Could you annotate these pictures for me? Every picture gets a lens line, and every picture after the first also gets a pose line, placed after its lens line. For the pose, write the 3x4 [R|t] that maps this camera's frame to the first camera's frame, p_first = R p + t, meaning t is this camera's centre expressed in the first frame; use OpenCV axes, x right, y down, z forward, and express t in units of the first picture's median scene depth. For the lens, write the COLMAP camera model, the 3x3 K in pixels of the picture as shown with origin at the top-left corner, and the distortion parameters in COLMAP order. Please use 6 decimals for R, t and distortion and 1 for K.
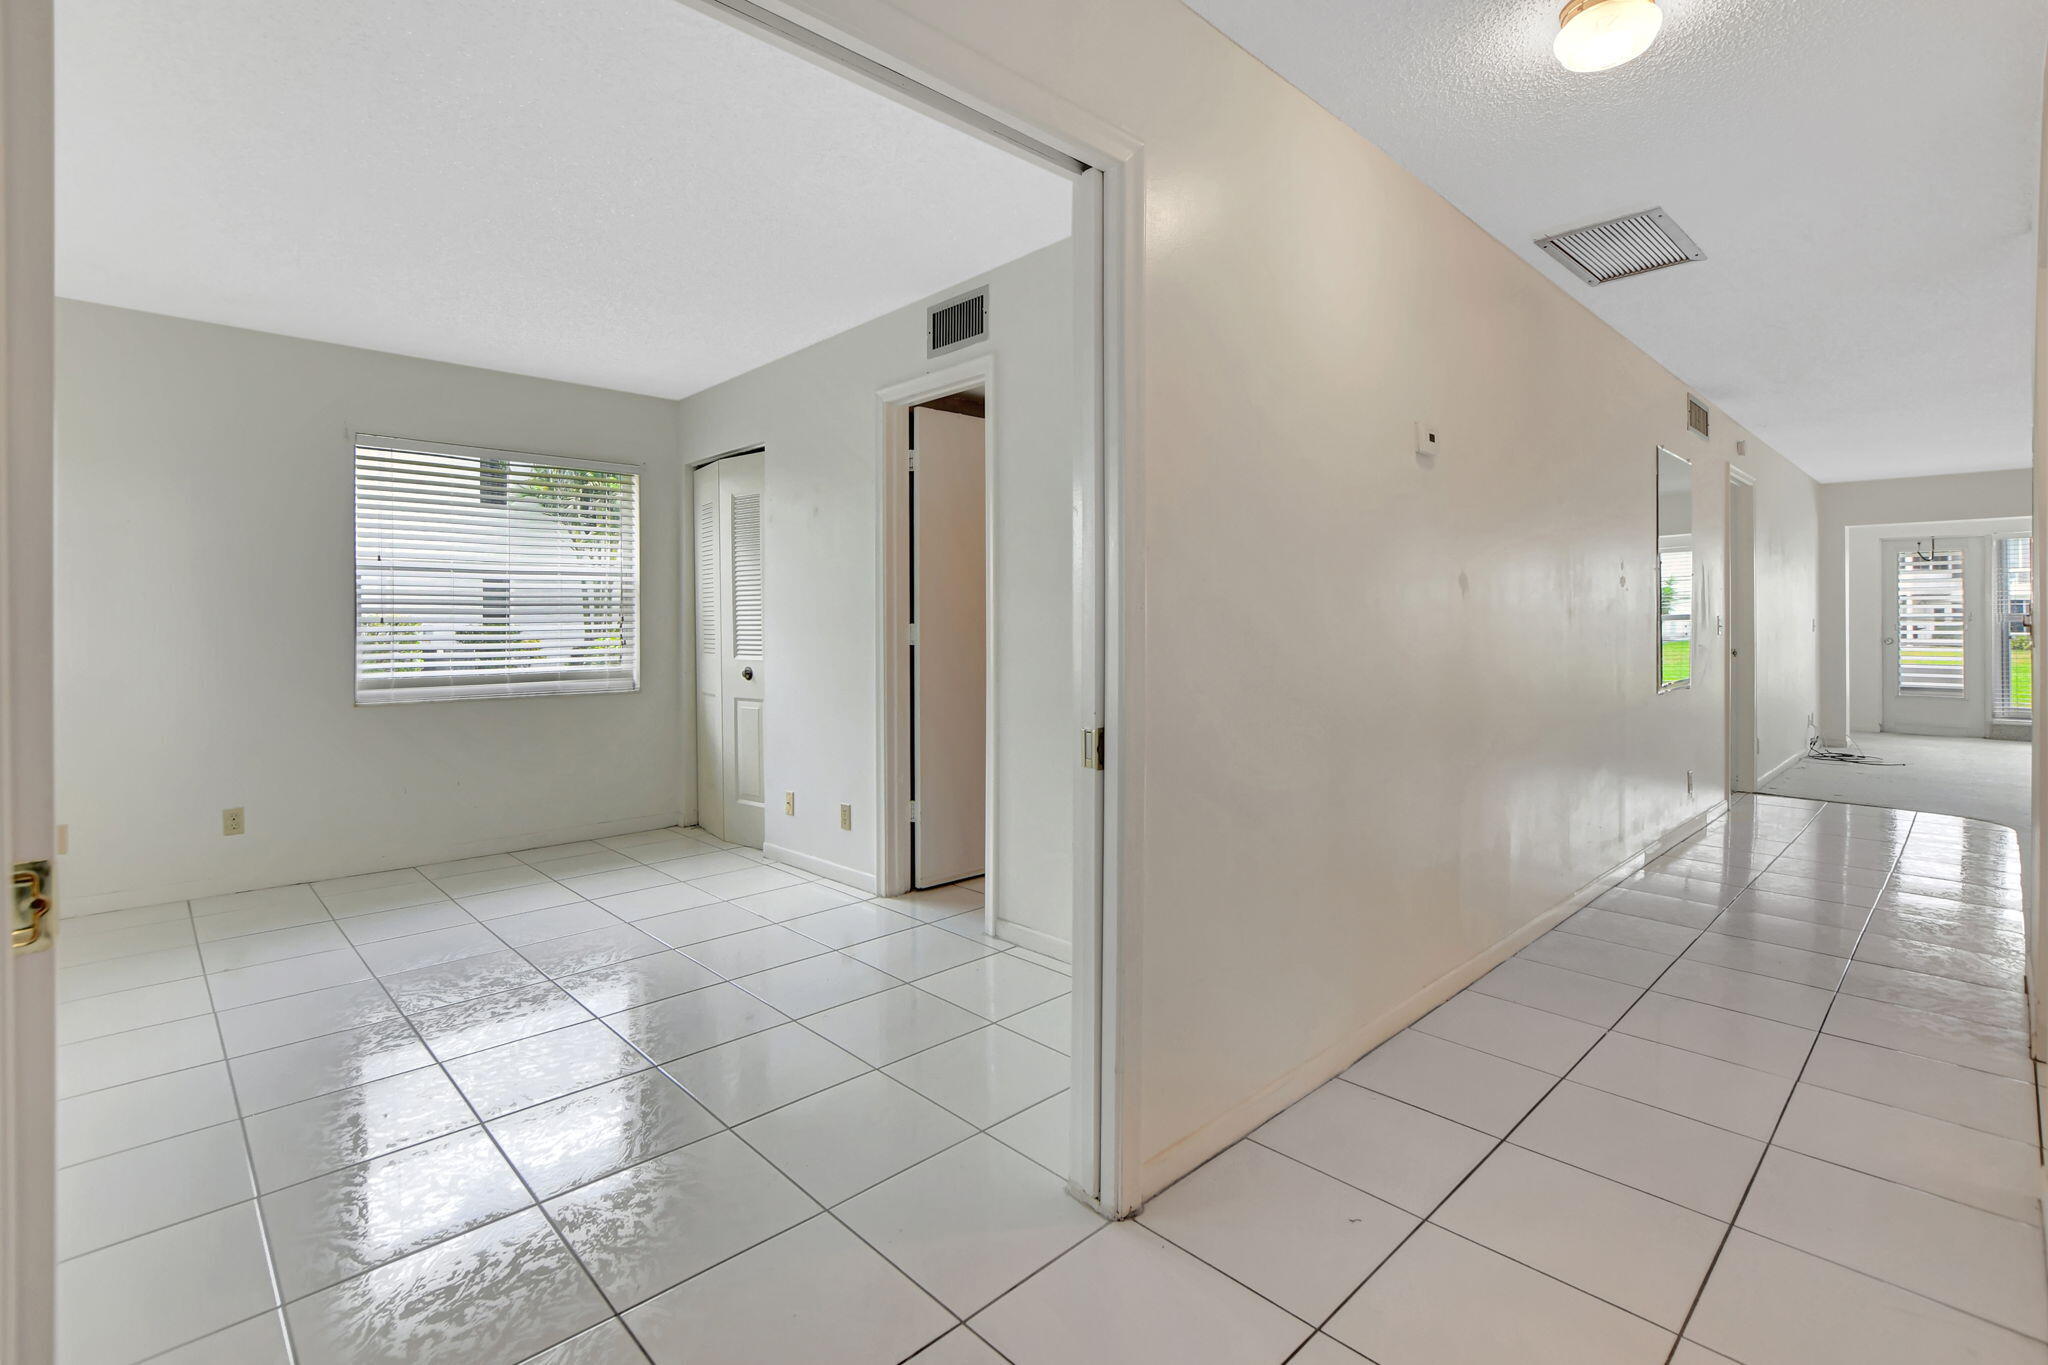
lens RADIAL K [[943.6, 0, 1015.1], [0, 943.6, 632.1], [0, 0, 1]] dist [-0.012826, -0.001883]
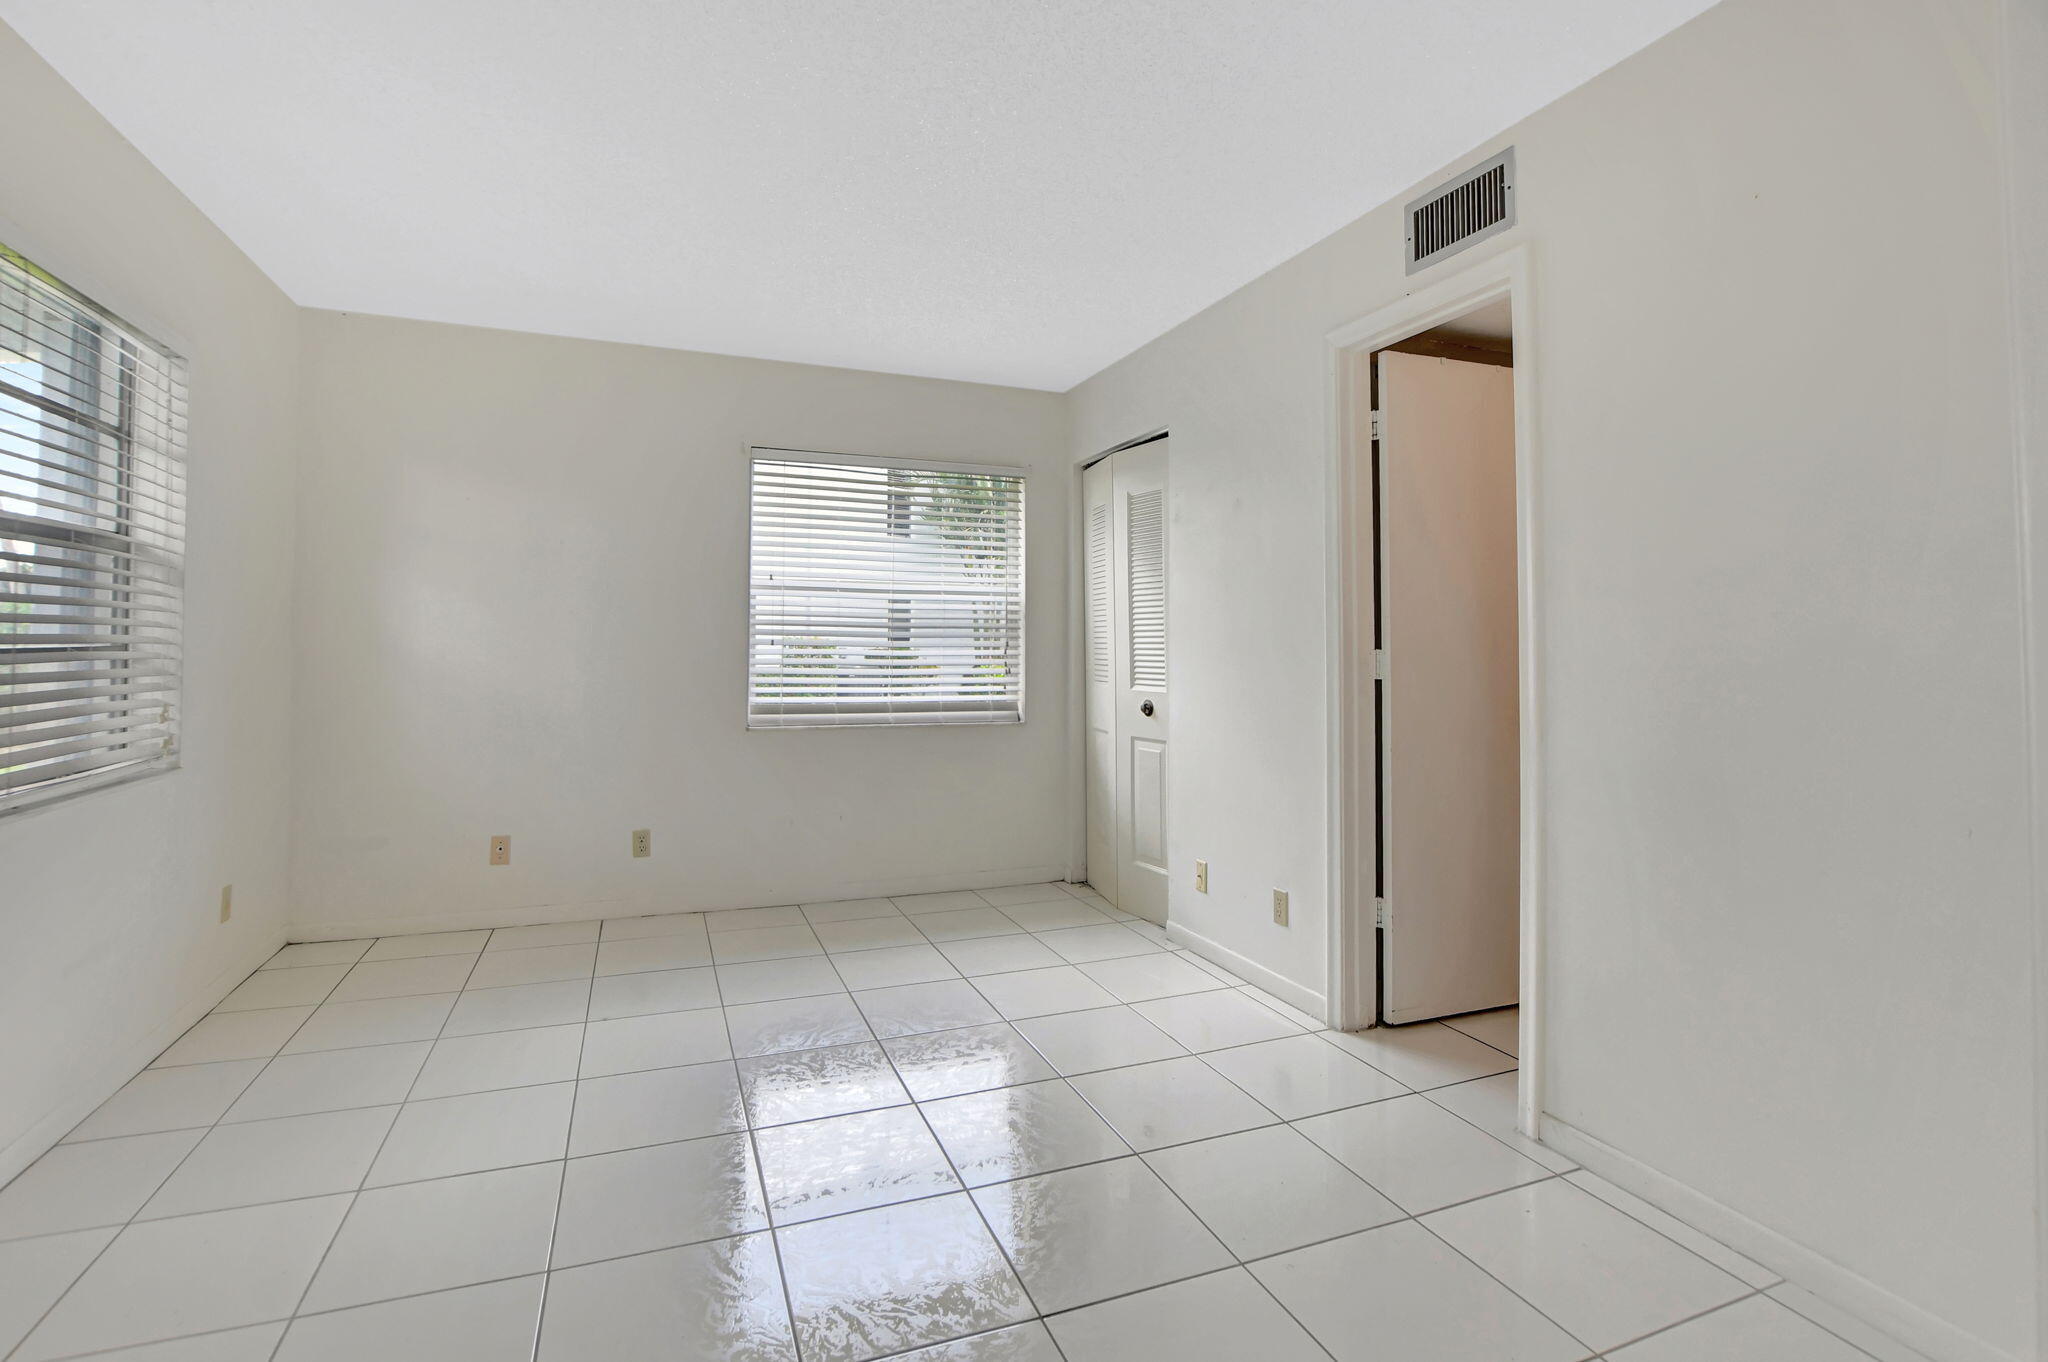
lens RADIAL K [[943.6, 0, 1022.0], [0, 943.6, 668.0], [0, 0, 1]] dist [-0.012826, -0.001883]
pose [[0.927951, 0.013884, -0.372444, -0.084762], [-0.007885, 0.999814, 0.017626, -0.004894], [0.372620, -0.013419, 0.927887, 0.209675]]
